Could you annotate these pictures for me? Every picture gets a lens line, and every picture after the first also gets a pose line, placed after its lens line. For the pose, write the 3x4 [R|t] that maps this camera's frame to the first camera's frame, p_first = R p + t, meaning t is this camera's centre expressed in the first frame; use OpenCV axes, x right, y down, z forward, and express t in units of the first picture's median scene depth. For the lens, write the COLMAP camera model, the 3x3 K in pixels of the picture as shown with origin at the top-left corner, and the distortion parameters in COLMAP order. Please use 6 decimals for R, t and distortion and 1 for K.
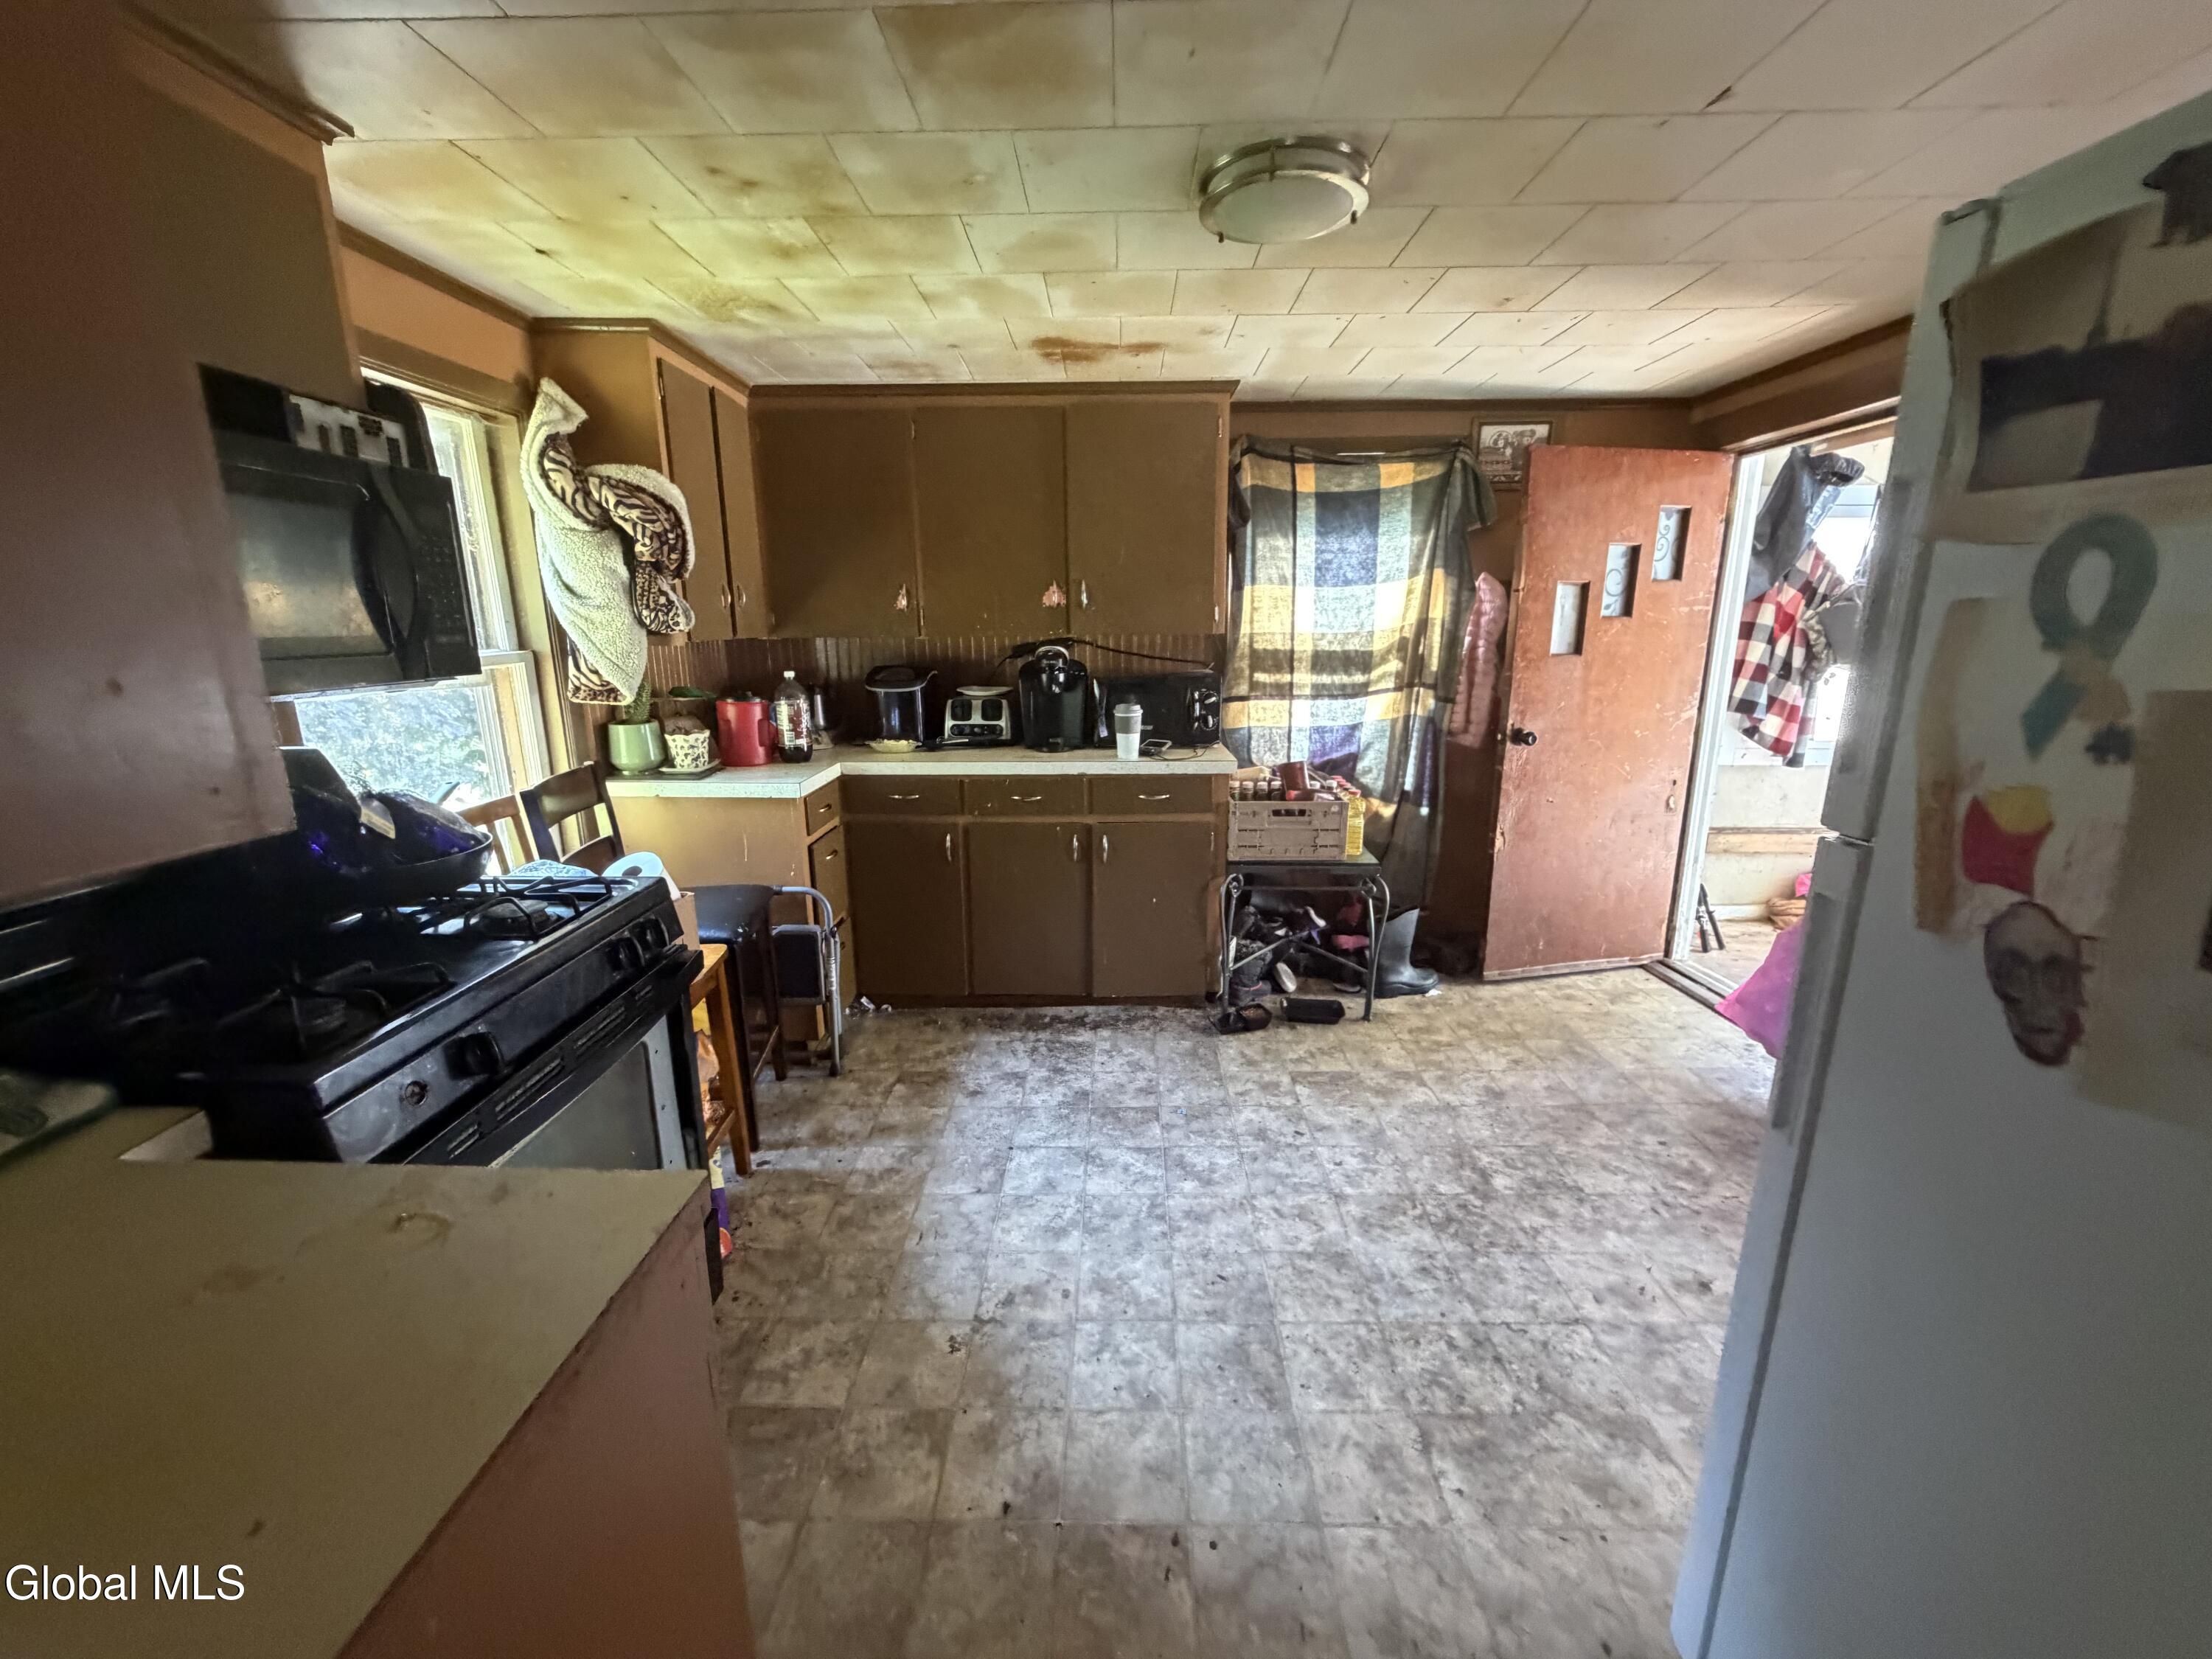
lens RADIAL K [[882.7, 0, 1100.1], [0, 882.7, 830.2], [0, 0, 1]] dist [0.000647, -0.000200]
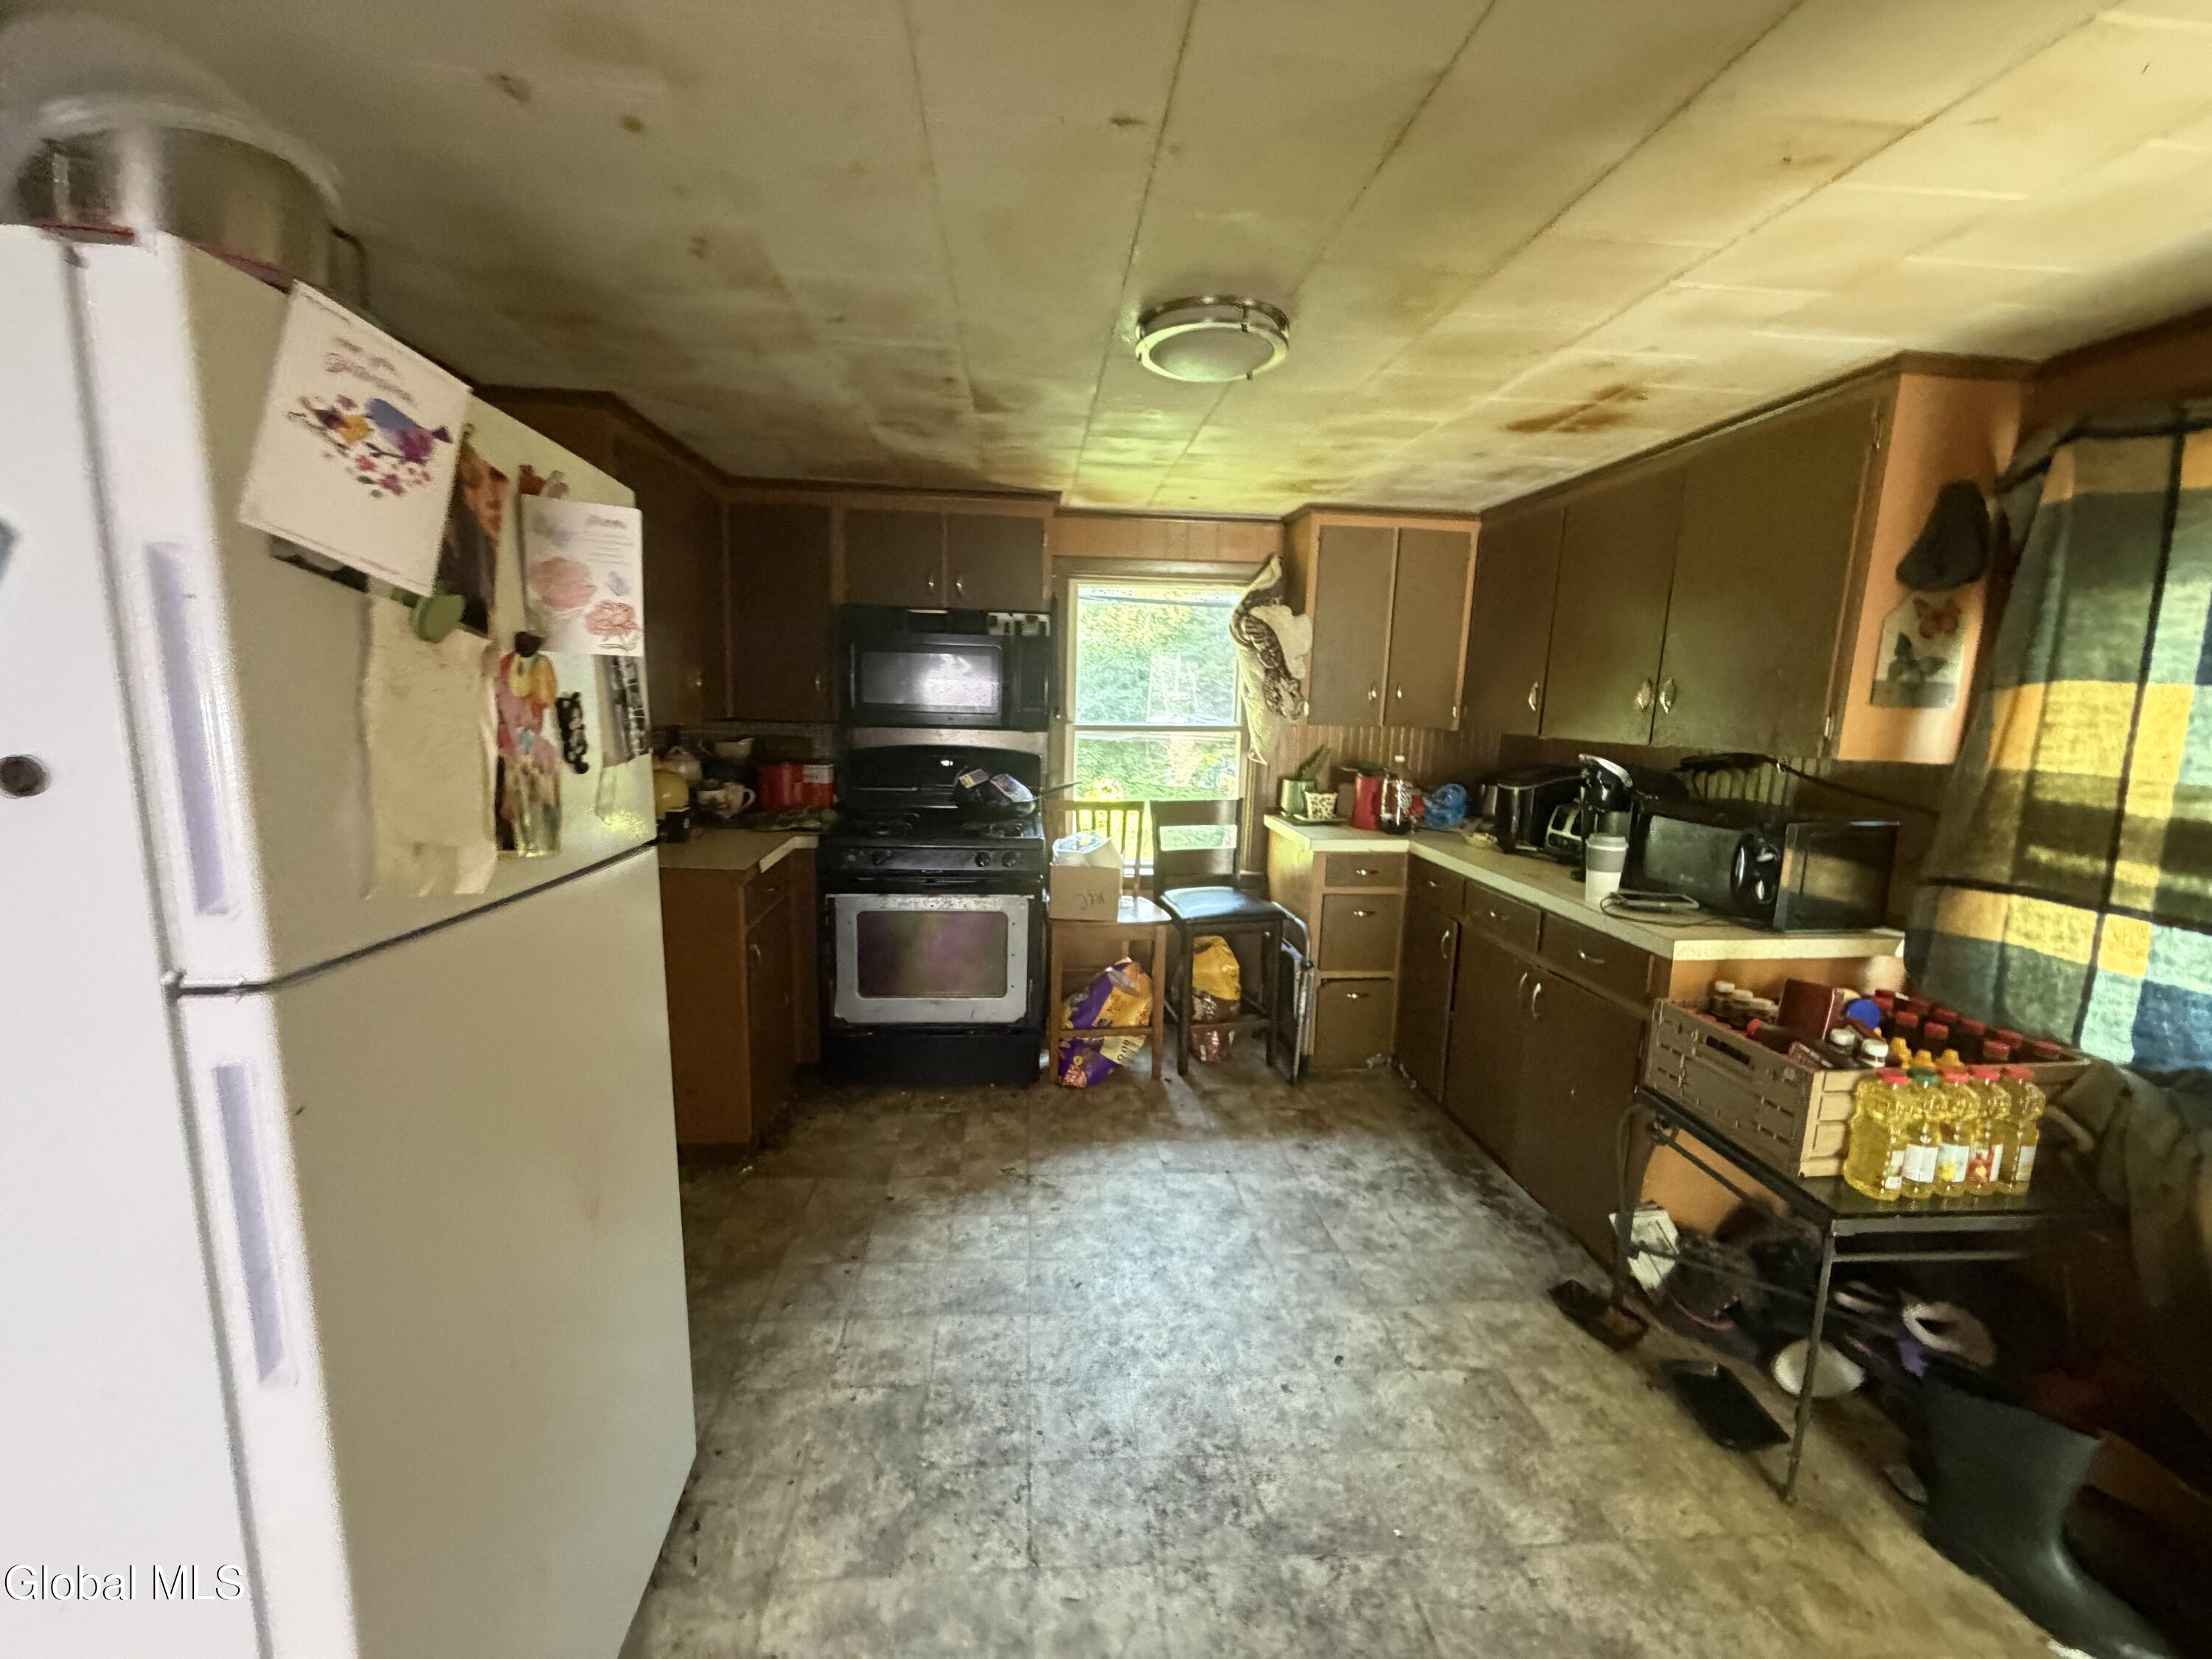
lens RADIAL K [[882.7, 0, 1100.5], [0, 882.7, 832.9], [0, 0, 1]] dist [0.000647, -0.000200]
pose [[0.110112, 0.165831, -0.979988, 0.824095], [-0.260145, 0.956420, 0.132613, -0.146237], [0.959270, 0.240337, 0.148453, 0.513301]]
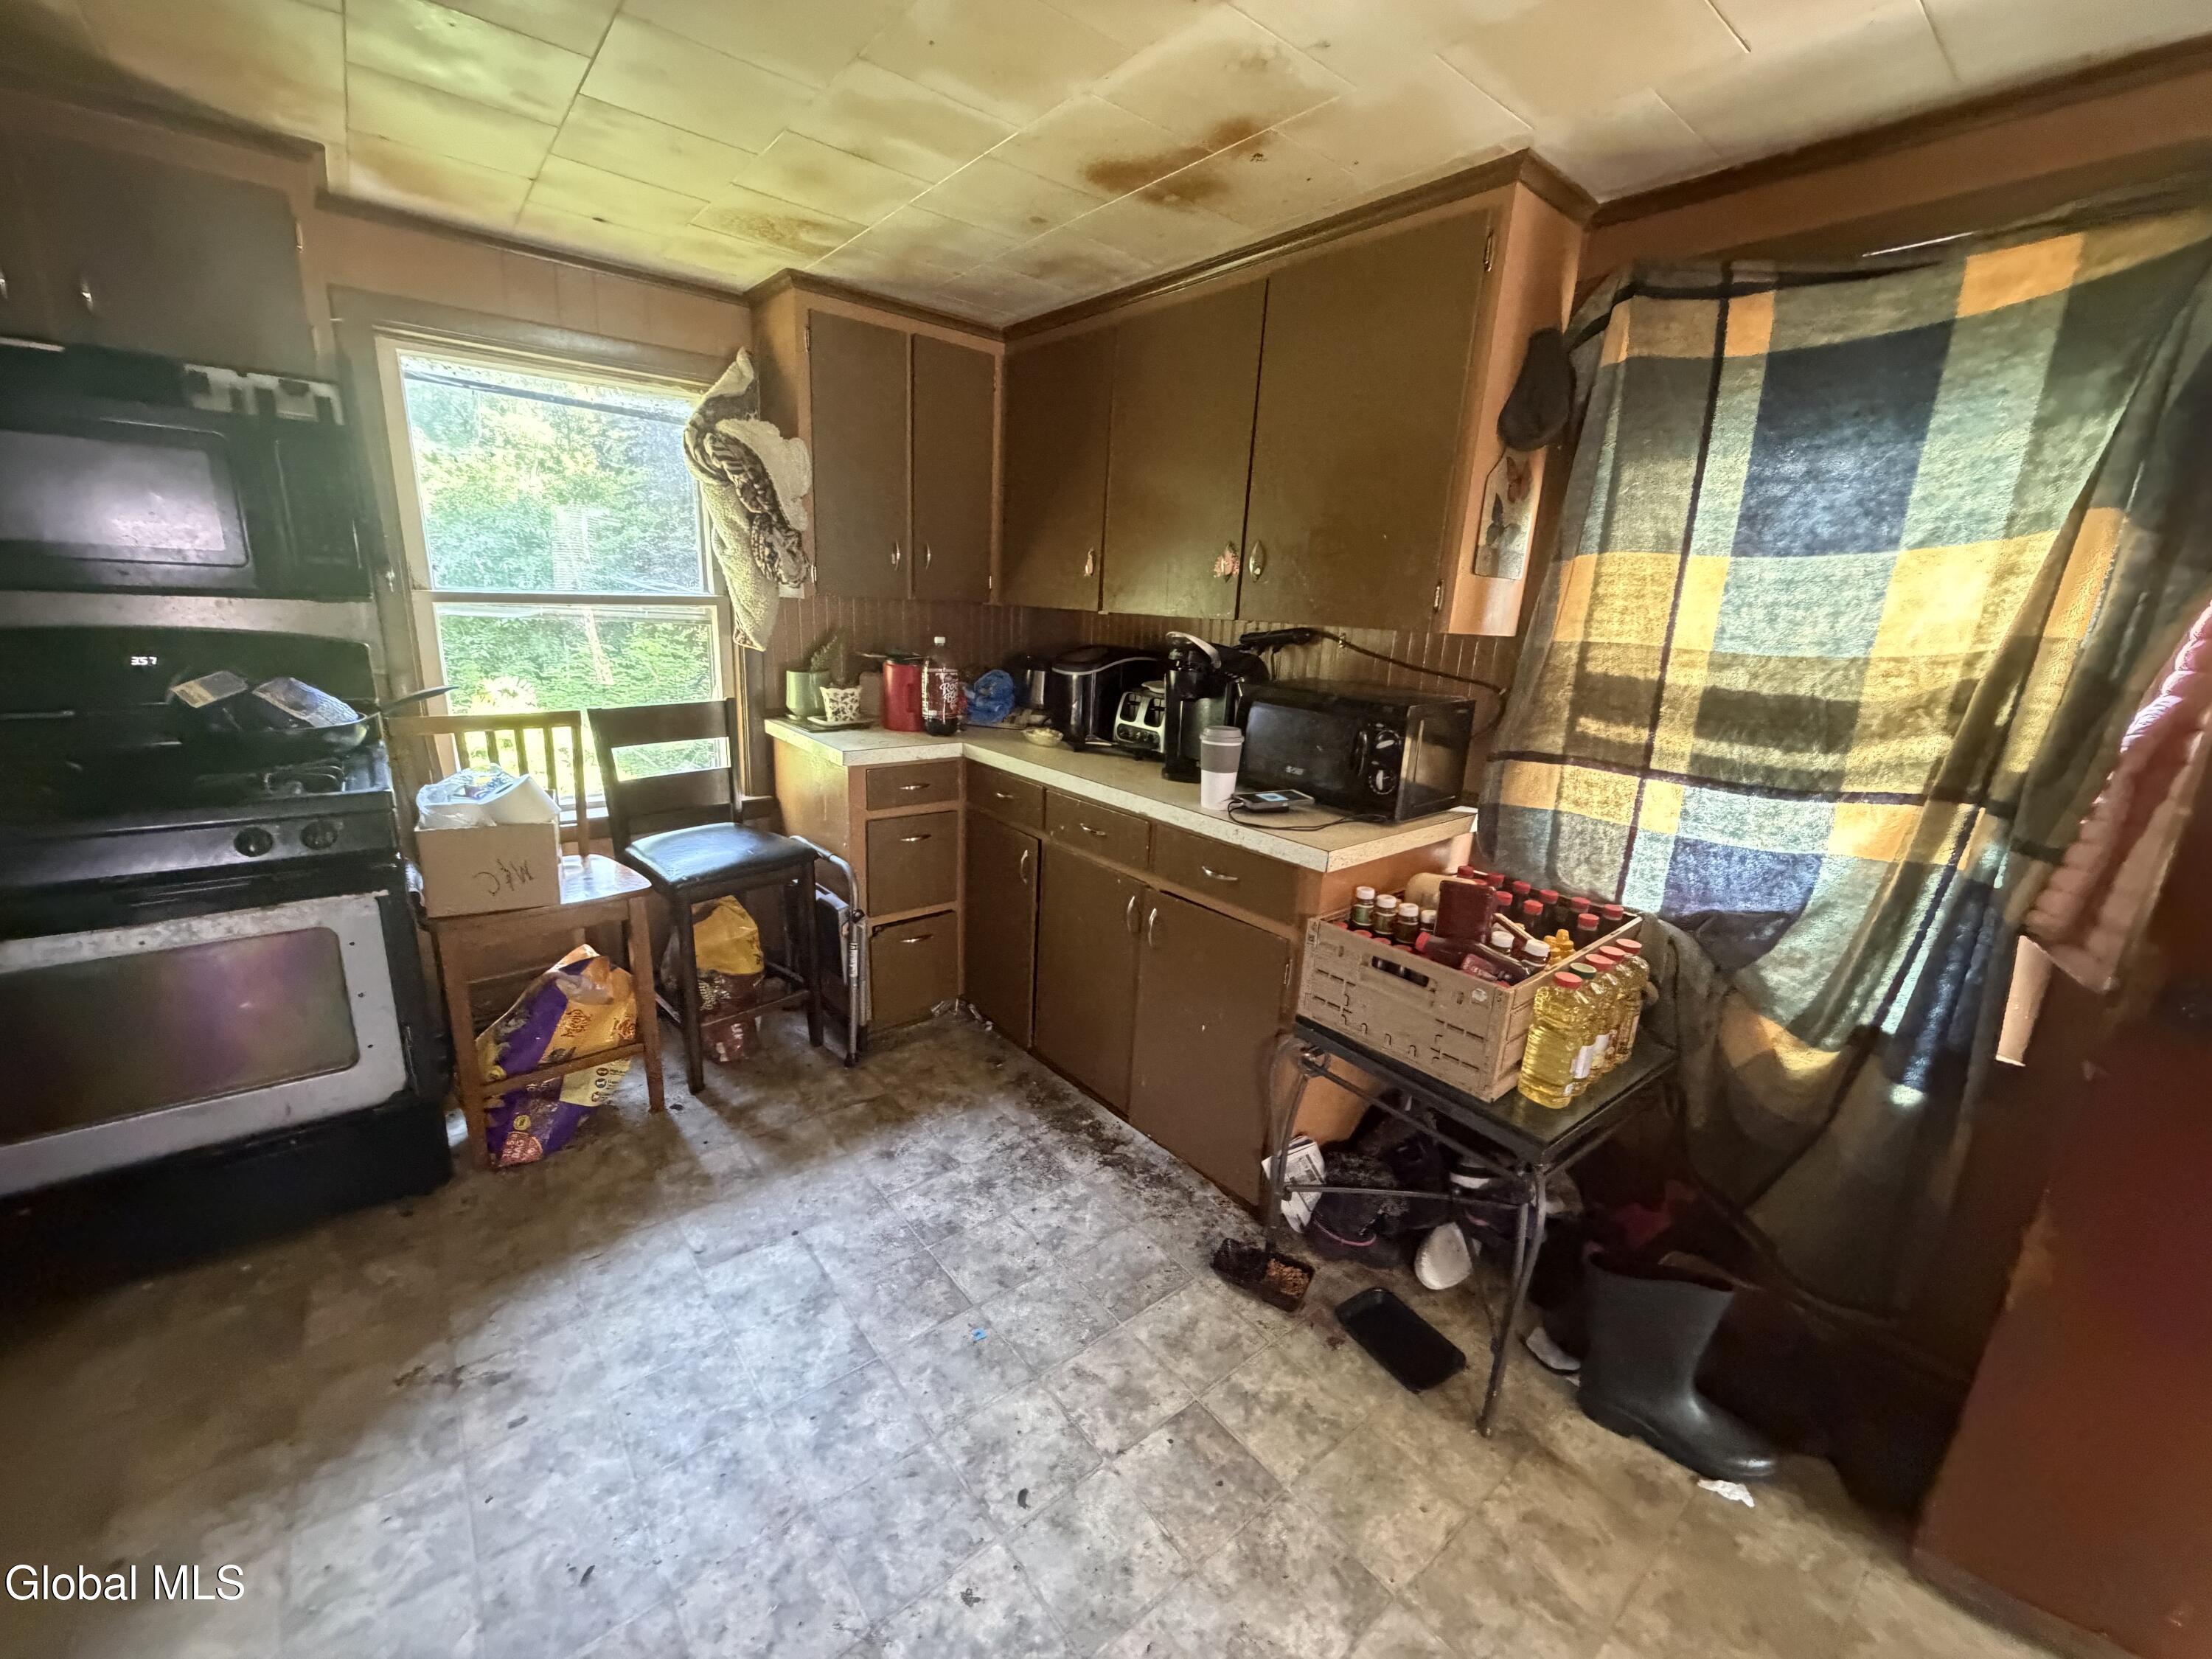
lens RADIAL K [[882.7, 0, 1098.6], [0, 882.7, 832.0], [0, 0, 1]] dist [0.000647, -0.000200]
pose [[0.643952, 0.235177, -0.728023, 0.520257], [-0.230556, 0.966997, 0.108443, -0.131006], [0.729499, 0.098018, 0.676922, 0.556425]]
